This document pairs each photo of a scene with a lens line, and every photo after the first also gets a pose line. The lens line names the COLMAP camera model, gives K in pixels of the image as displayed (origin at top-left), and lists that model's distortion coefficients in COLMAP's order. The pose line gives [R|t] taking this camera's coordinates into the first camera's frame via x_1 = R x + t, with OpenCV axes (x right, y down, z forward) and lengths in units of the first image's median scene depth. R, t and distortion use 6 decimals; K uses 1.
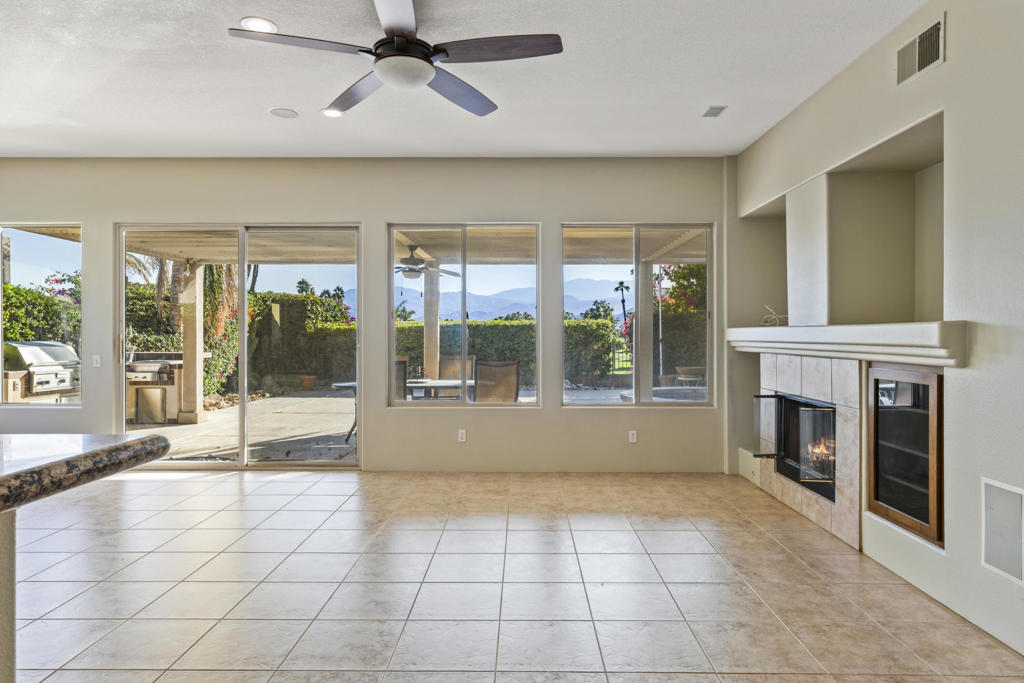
lens RADIAL K [[606.5, 0, 514.3], [0, 606.5, 339.5], [0, 0, 1]] dist [-0.005176, -0.002675]
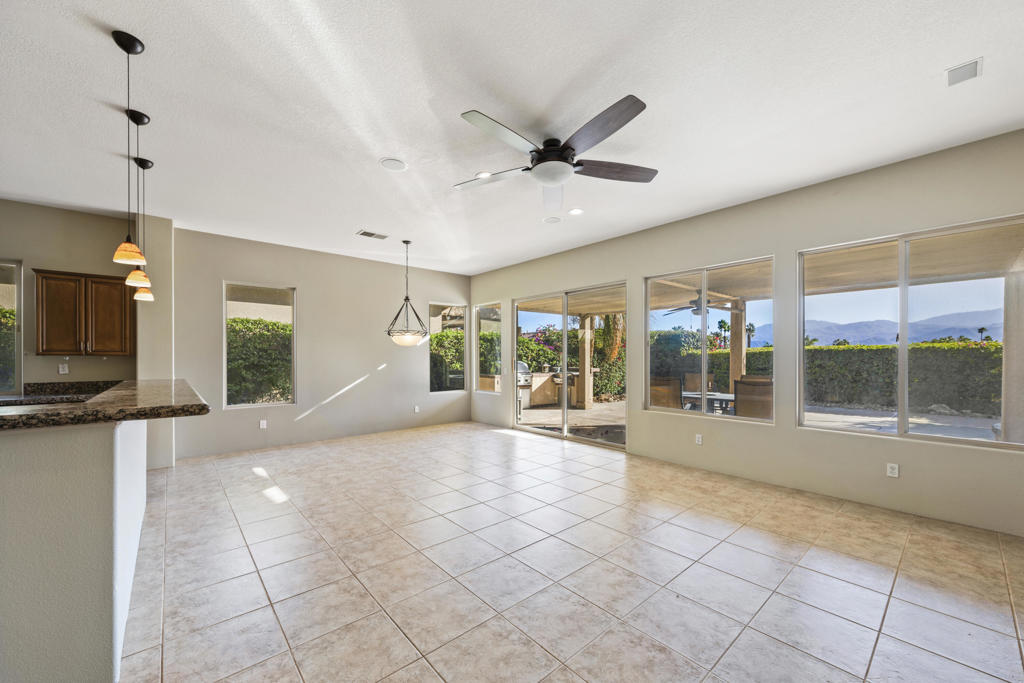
lens RADIAL K [[387.4, 0, 510.7], [0, 387.4, 360.9], [0, 0, 1]] dist [0.001449, -0.000370]
pose [[0.666447, 0.007343, -0.745517, 0.248062], [-0.006583, 0.999970, 0.003964, -0.002734], [0.745524, 0.002266, 0.666475, 0.183797]]
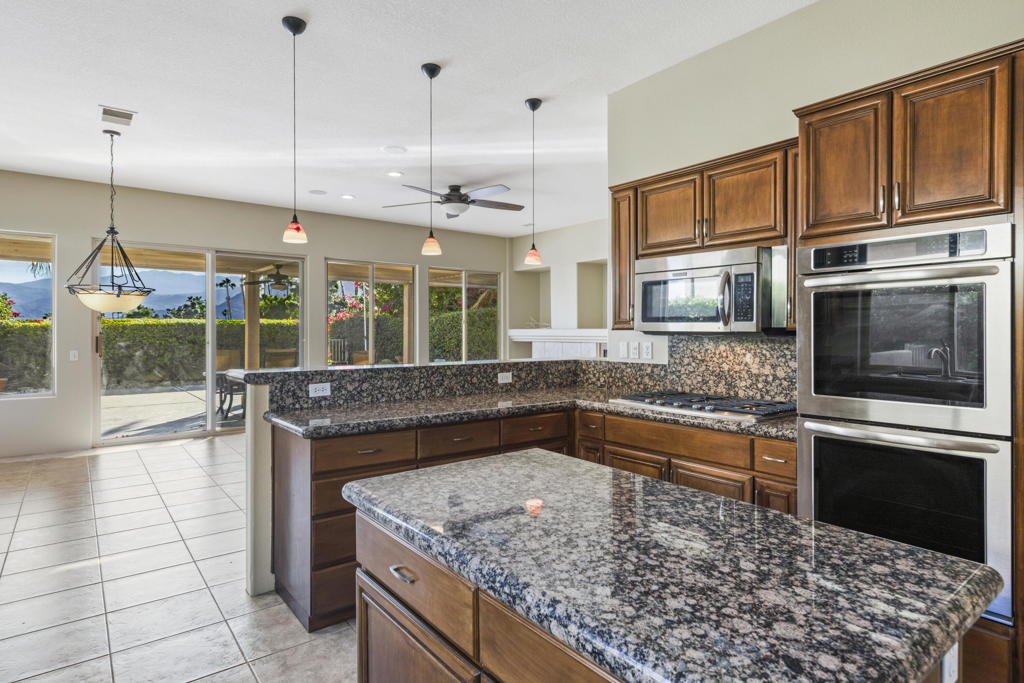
lens RADIAL K [[545.7, 0, 537.0], [0, 545.7, 333.6], [0, 0, 1]] dist [-0.004767, -0.000739]
pose [[0.764279, -0.001488, 0.644884, -0.674200], [0.005122, 0.999980, -0.003763, 0.001494], [-0.644865, 0.006179, 0.764271, -0.350447]]
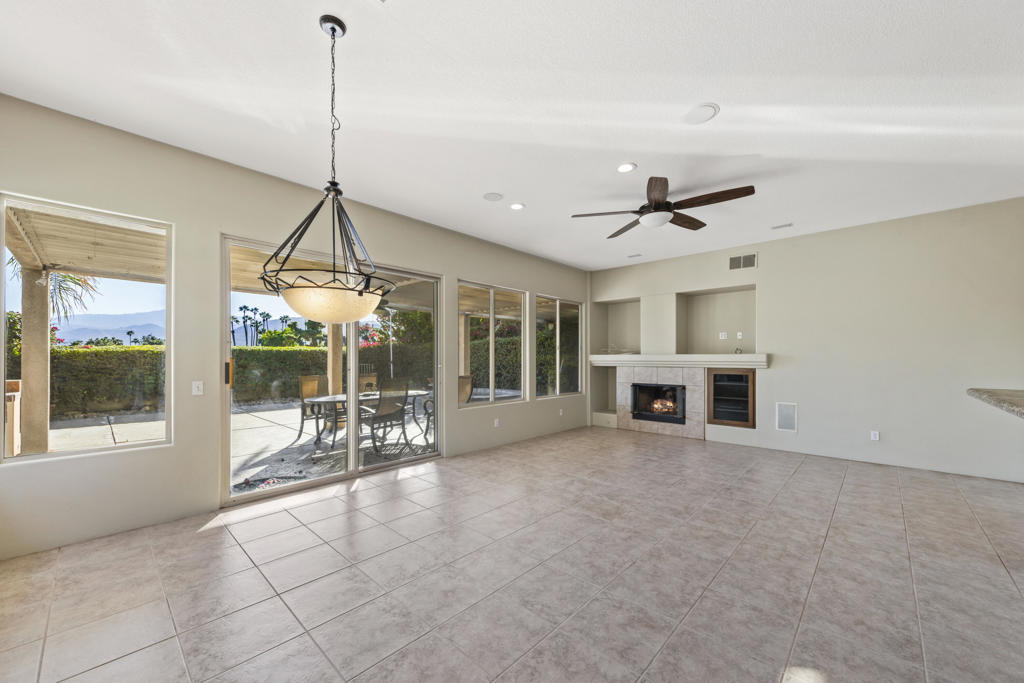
lens RADIAL K [[387.4, 0, 521.8], [0, 387.4, 359.9], [0, 0, 1]] dist [0.001449, -0.000370]
pose [[0.675449, -0.002867, 0.737401, -0.773128], [0.005769, 0.999982, -0.001397, -0.001471], [-0.737384, 0.005198, 0.675453, 0.282595]]
